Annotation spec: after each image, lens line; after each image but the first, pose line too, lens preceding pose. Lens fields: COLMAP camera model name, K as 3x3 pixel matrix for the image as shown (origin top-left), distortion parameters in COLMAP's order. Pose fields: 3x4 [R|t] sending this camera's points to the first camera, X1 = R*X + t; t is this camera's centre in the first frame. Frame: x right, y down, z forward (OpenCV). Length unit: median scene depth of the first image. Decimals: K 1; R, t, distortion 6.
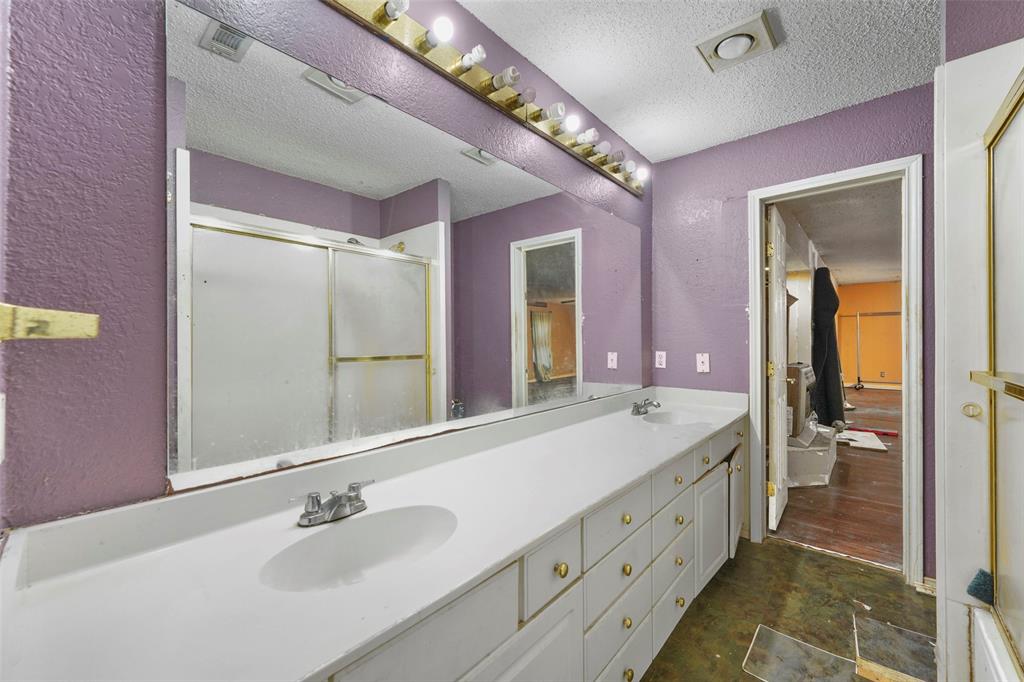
lens RADIAL K [[408.3, 0, 509.6], [0, 408.3, 344.0], [0, 0, 1]] dist [0.006551, -0.000863]
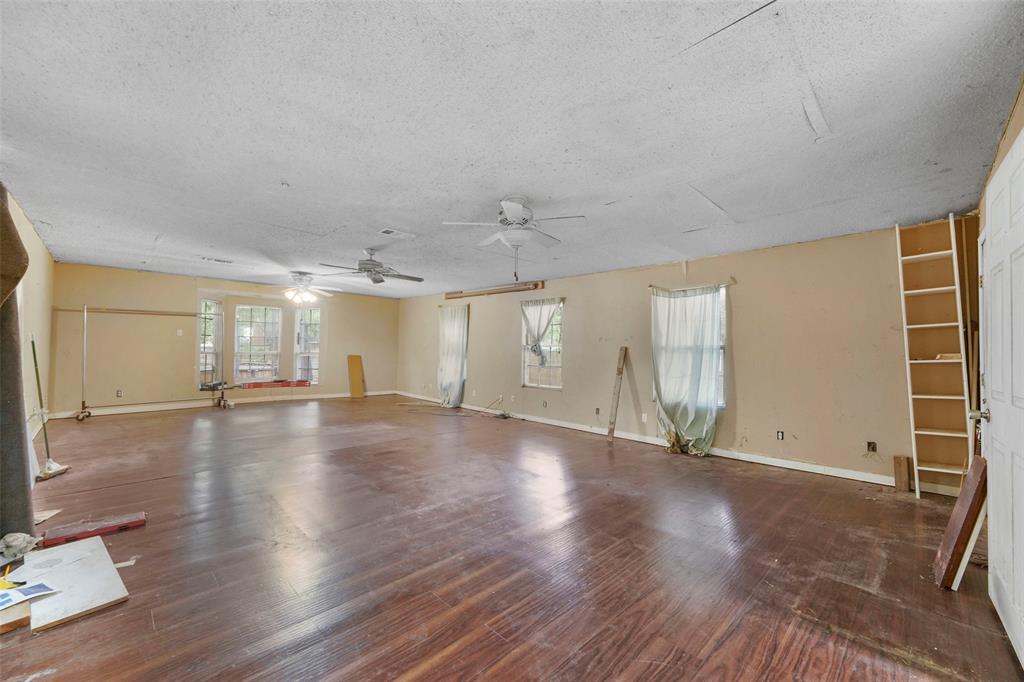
lens RADIAL K [[408.3, 0, 502.2], [0, 408.3, 341.9], [0, 0, 1]] dist [0.006551, -0.000863]
pose [[0.081585, 0.022502, 0.996412, 0.229850], [-0.007876, 0.999728, -0.021932, -0.008213], [-0.996635, -0.006059, 0.081740, 0.255864]]
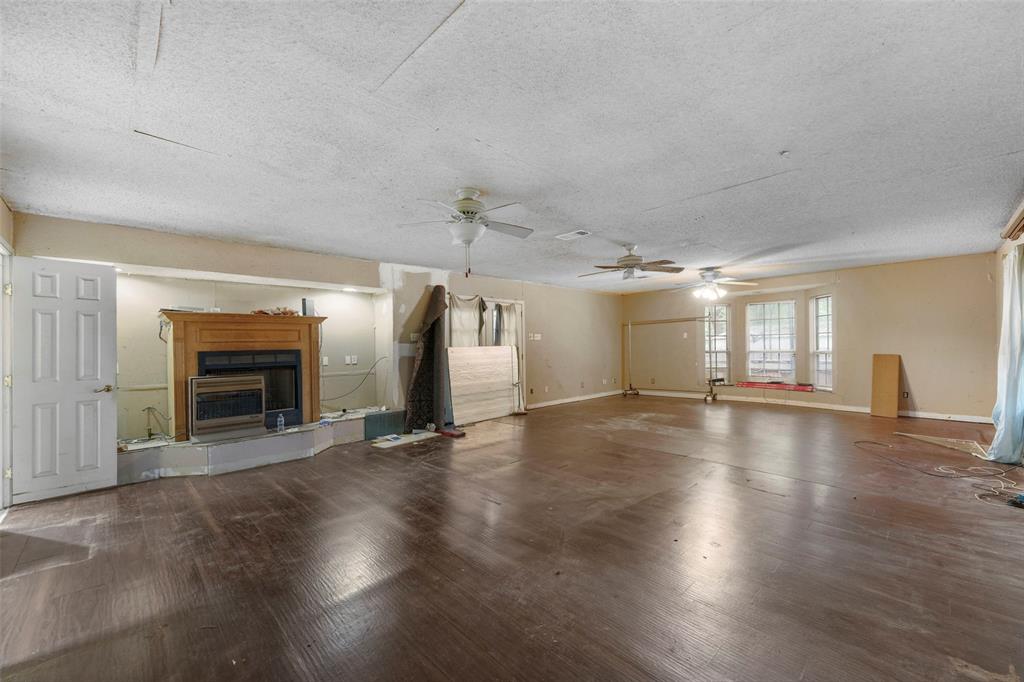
lens RADIAL K [[408.3, 0, 503.2], [0, 408.3, 347.9], [0, 0, 1]] dist [0.006551, -0.000863]
pose [[0.996074, -0.009109, -0.088058, 0.625792], [0.008655, 0.999947, -0.005542, -0.007631], [0.088104, 0.004758, 0.996100, -0.052469]]
